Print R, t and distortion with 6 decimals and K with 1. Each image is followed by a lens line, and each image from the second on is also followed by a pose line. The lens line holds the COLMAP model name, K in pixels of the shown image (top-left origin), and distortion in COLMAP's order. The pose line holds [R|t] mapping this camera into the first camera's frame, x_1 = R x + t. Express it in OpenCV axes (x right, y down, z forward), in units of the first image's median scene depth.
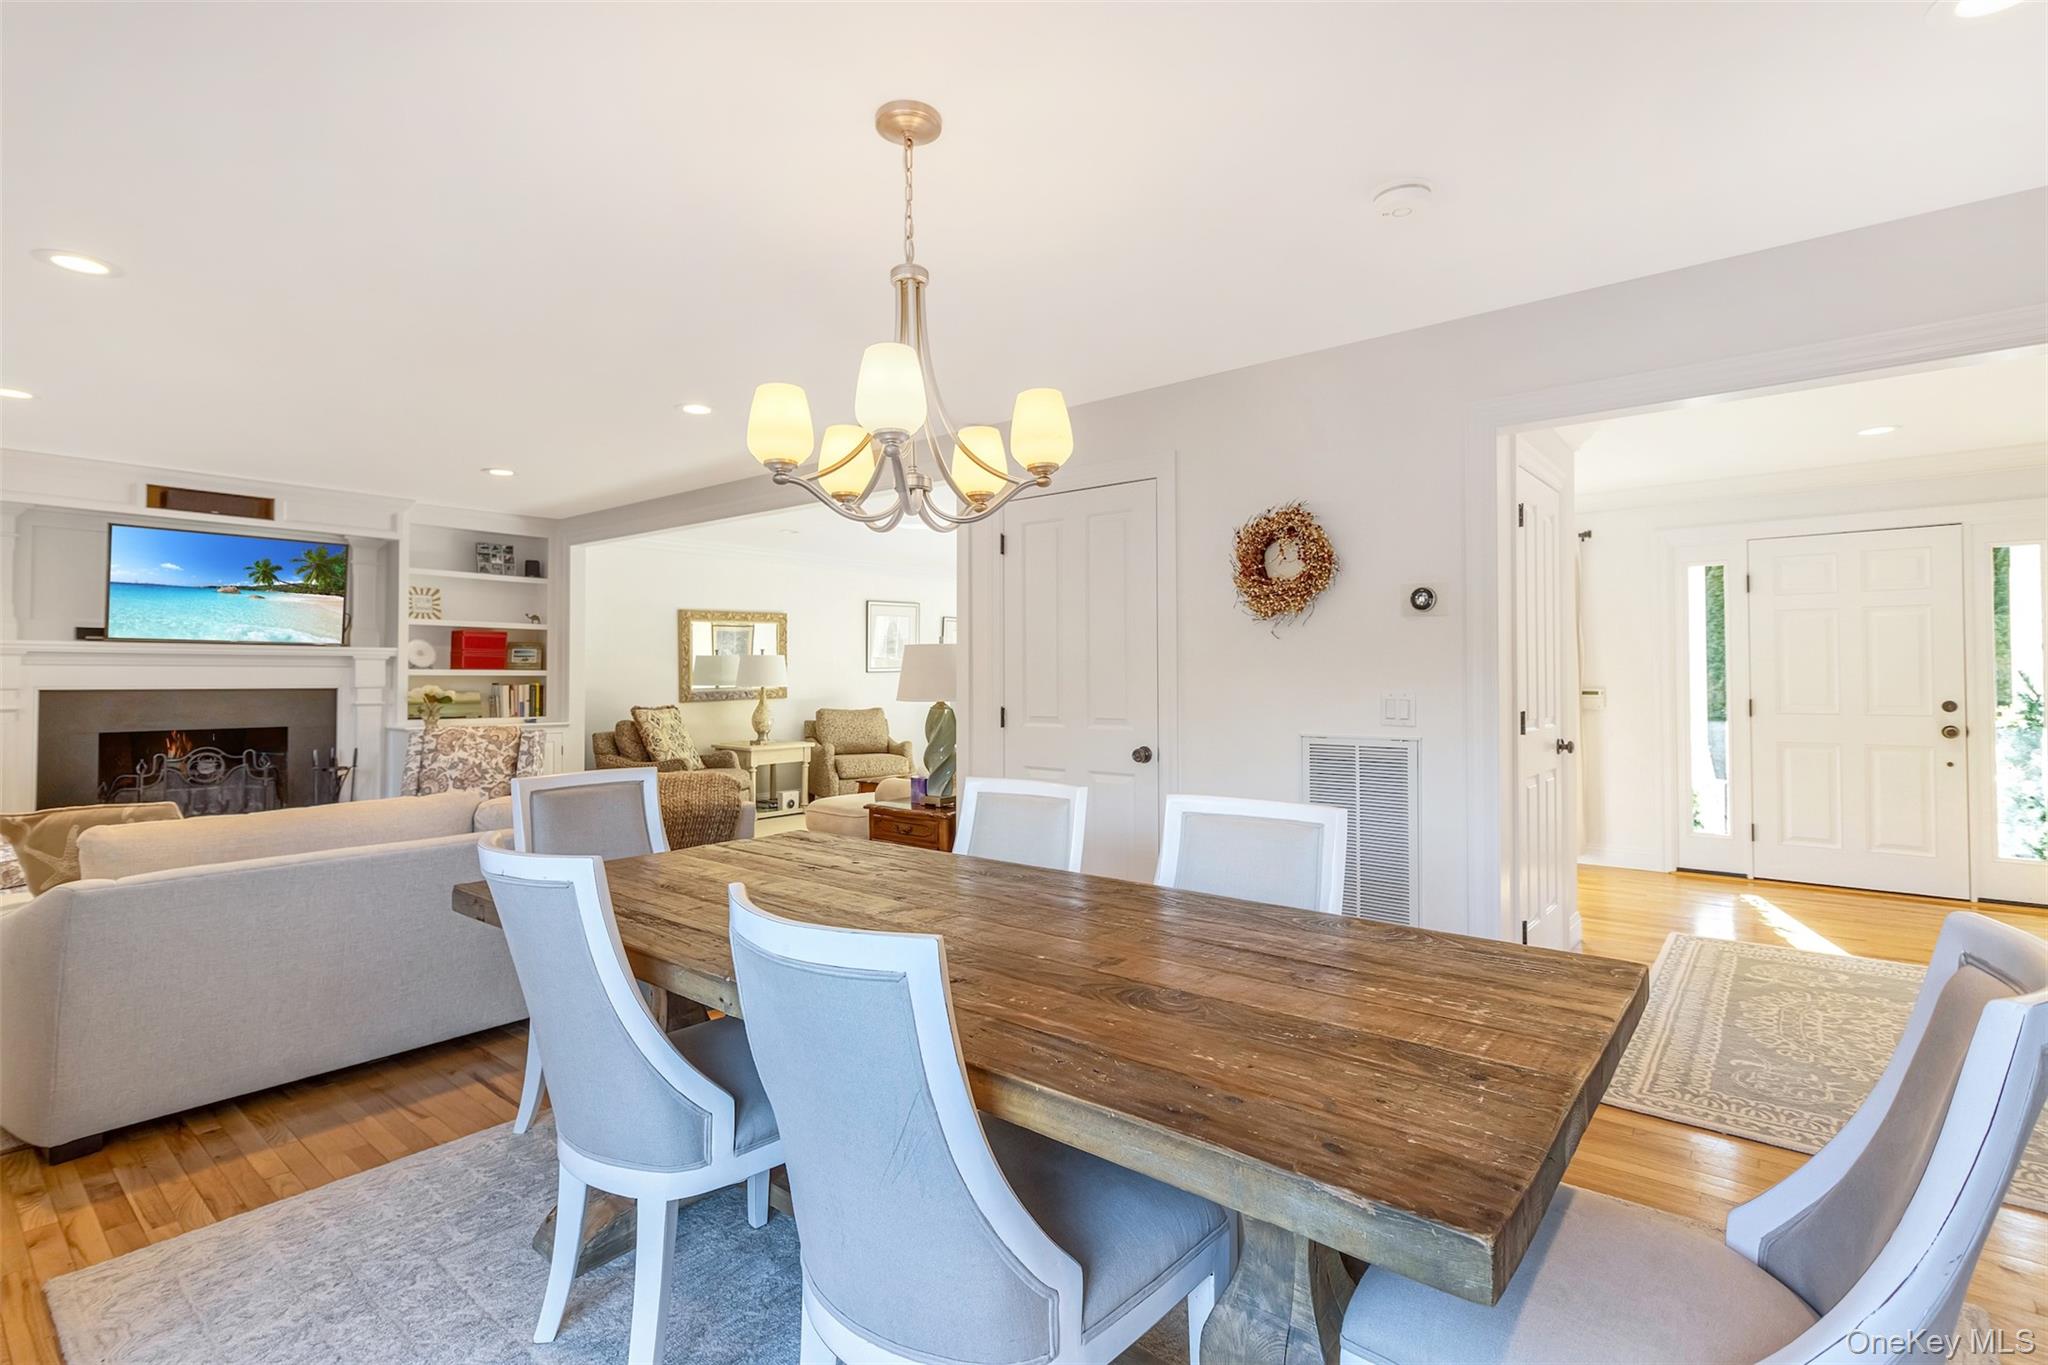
lens RADIAL K [[941.3, 0, 1015.7], [0, 941.3, 660.4], [0, 0, 1]] dist [-0.001575, -0.000008]
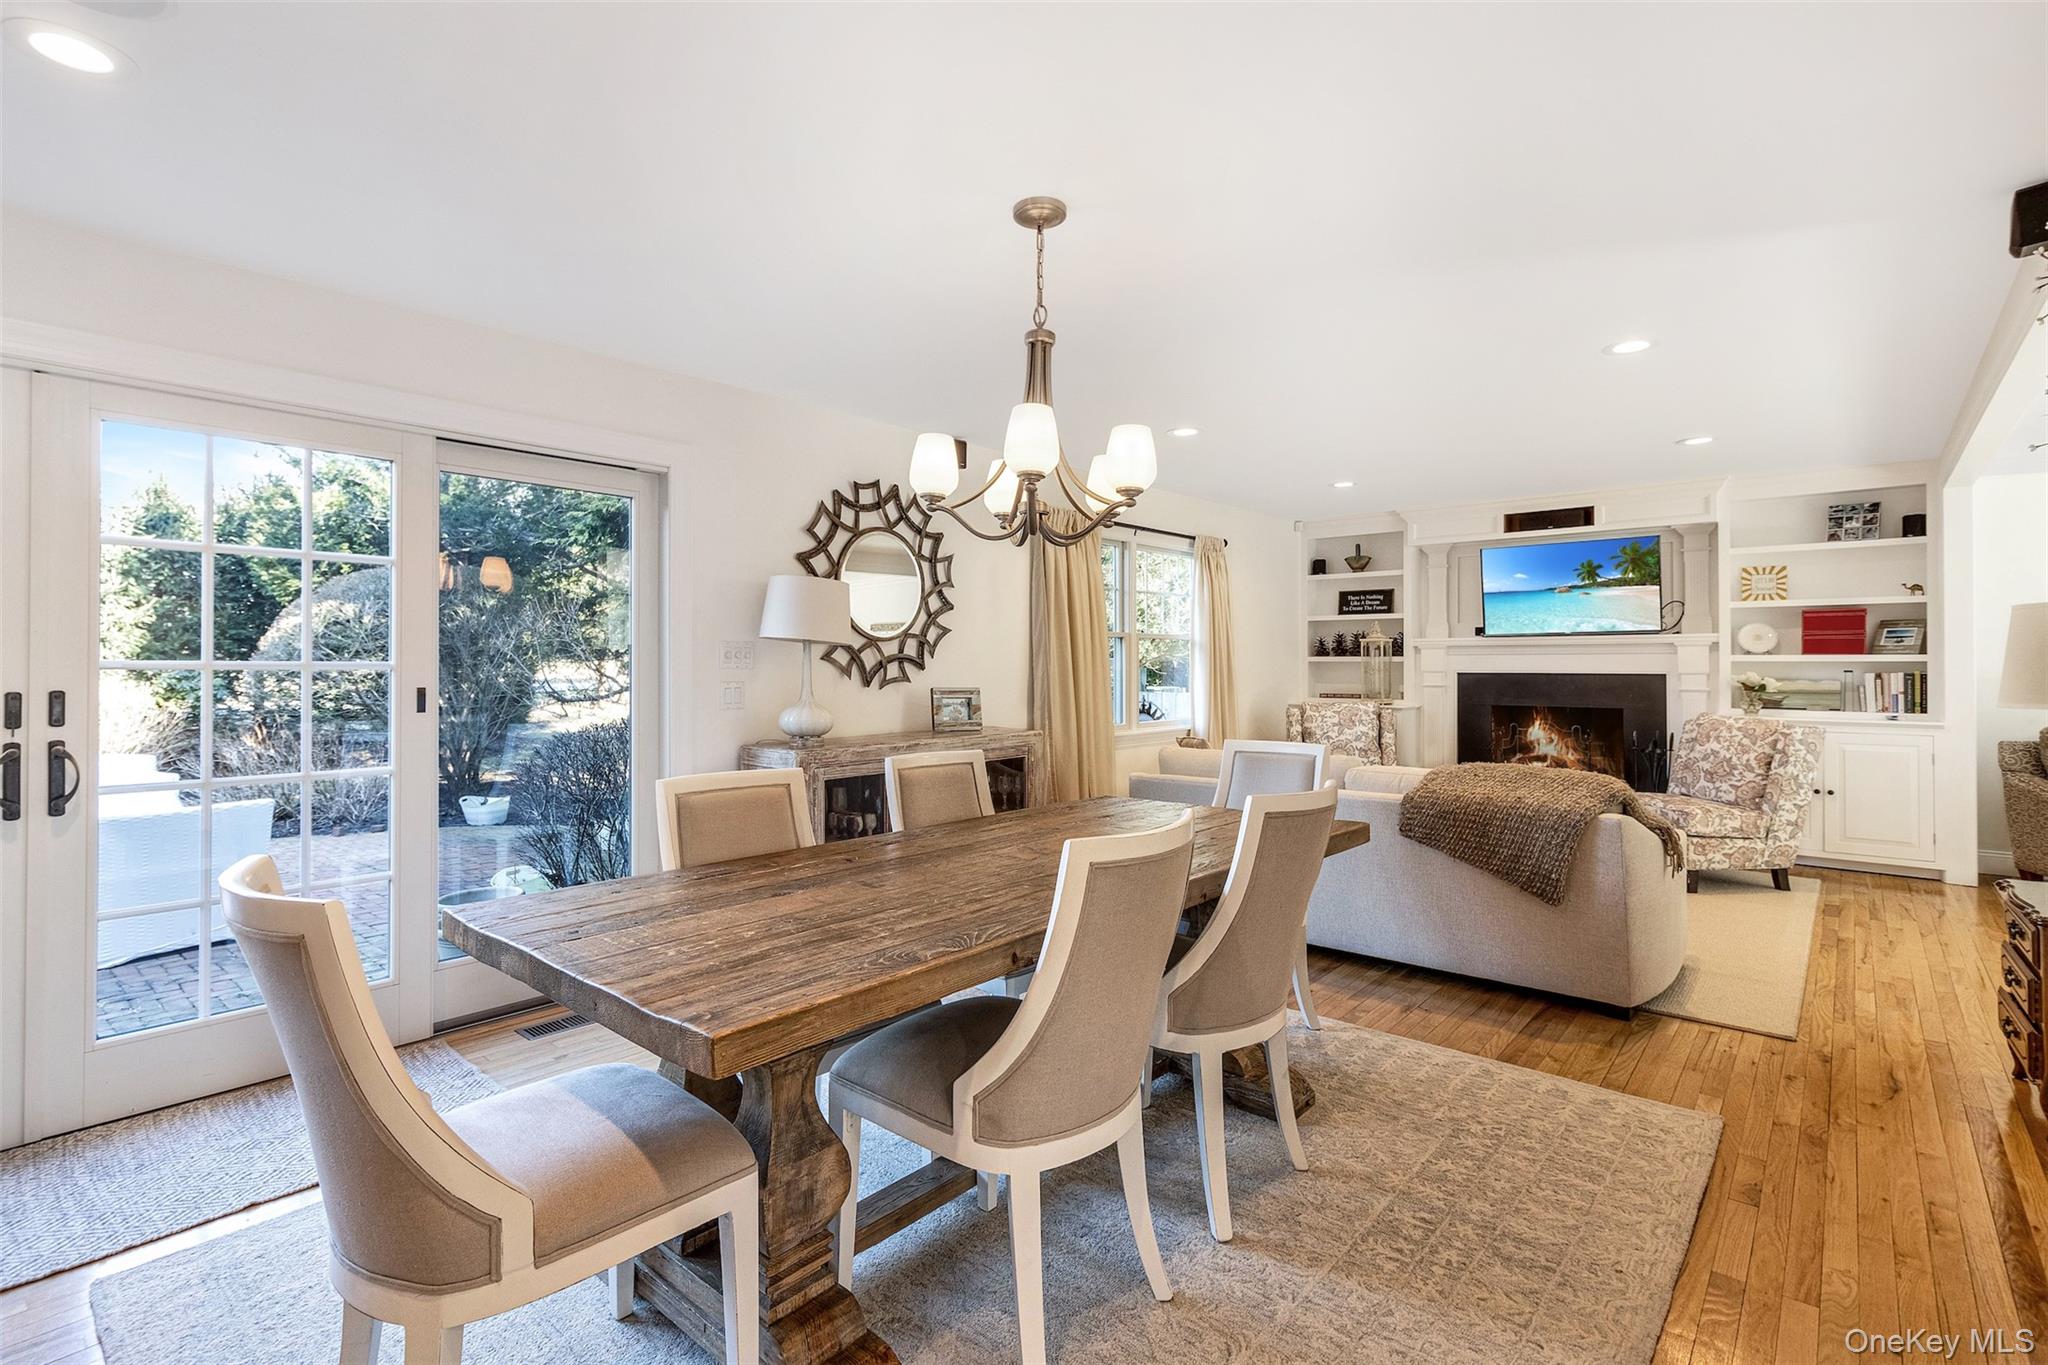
lens RADIAL K [[964.8, 0, 1023.5], [0, 964.8, 652.6], [0, 0, 1]] dist [0.000992, 0.000180]
pose [[-0.024033, -0.011595, -0.999644, 0.350415], [0.019803, 0.999731, -0.012072, 0.004358], [0.999515, -0.020086, -0.023797, 0.305230]]
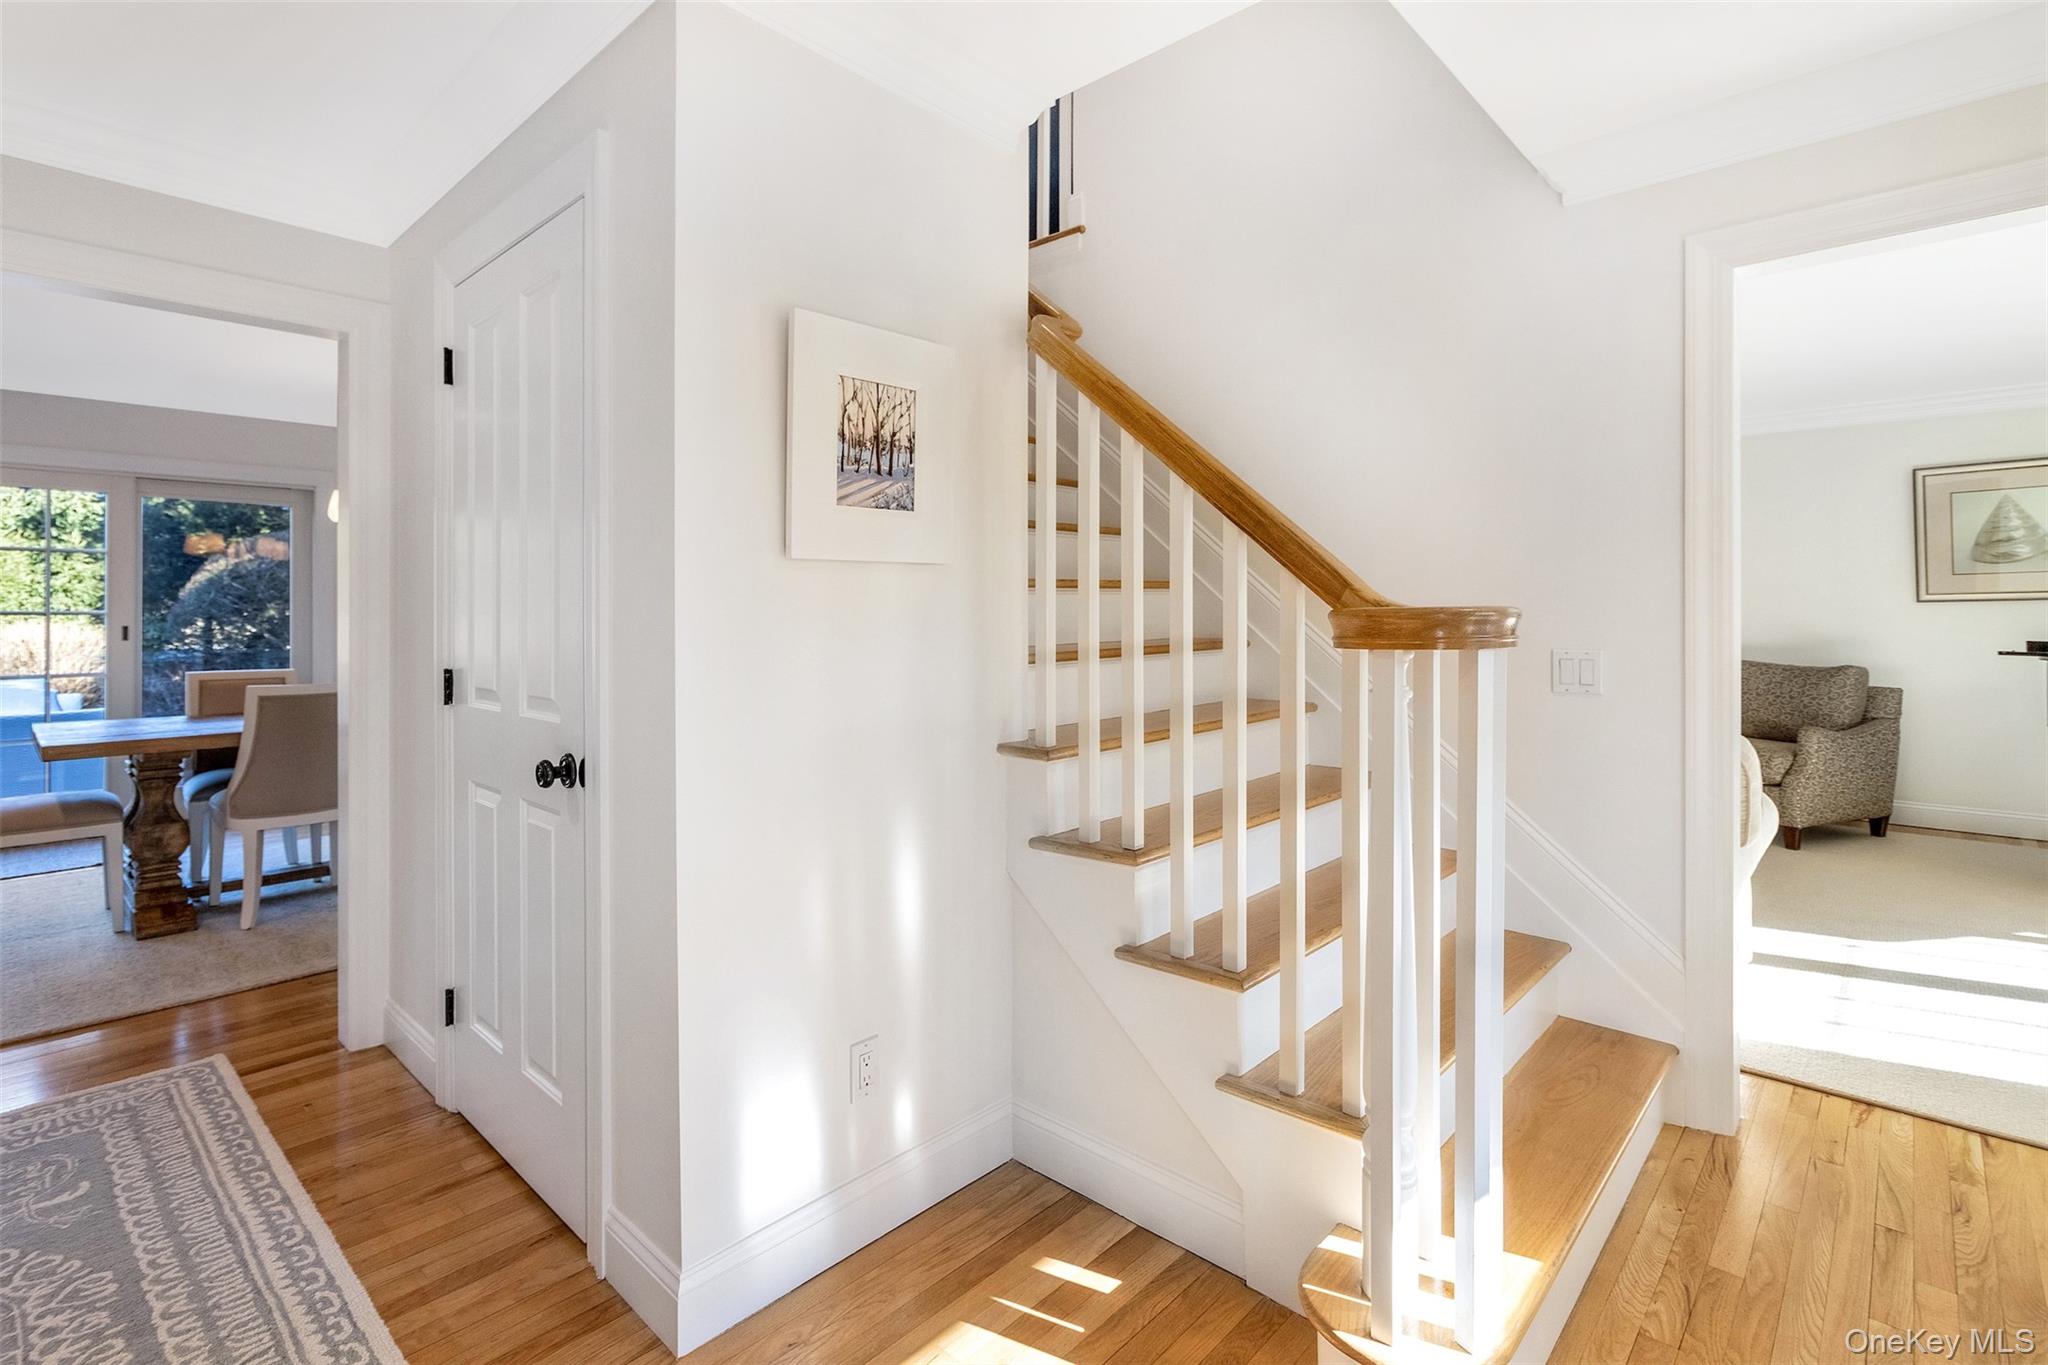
lens RADIAL K [[985.7, 0, 1025.0], [0, 985.7, 619.9], [0, 0, 1]] dist [0.001939, 0.000168]
pose [[-0.053874, 0.008894, -0.998508, 0.671394], [0.019261, 0.999784, 0.007866, 0.013927], [0.998362, -0.018809, -0.054033, 0.806652]]
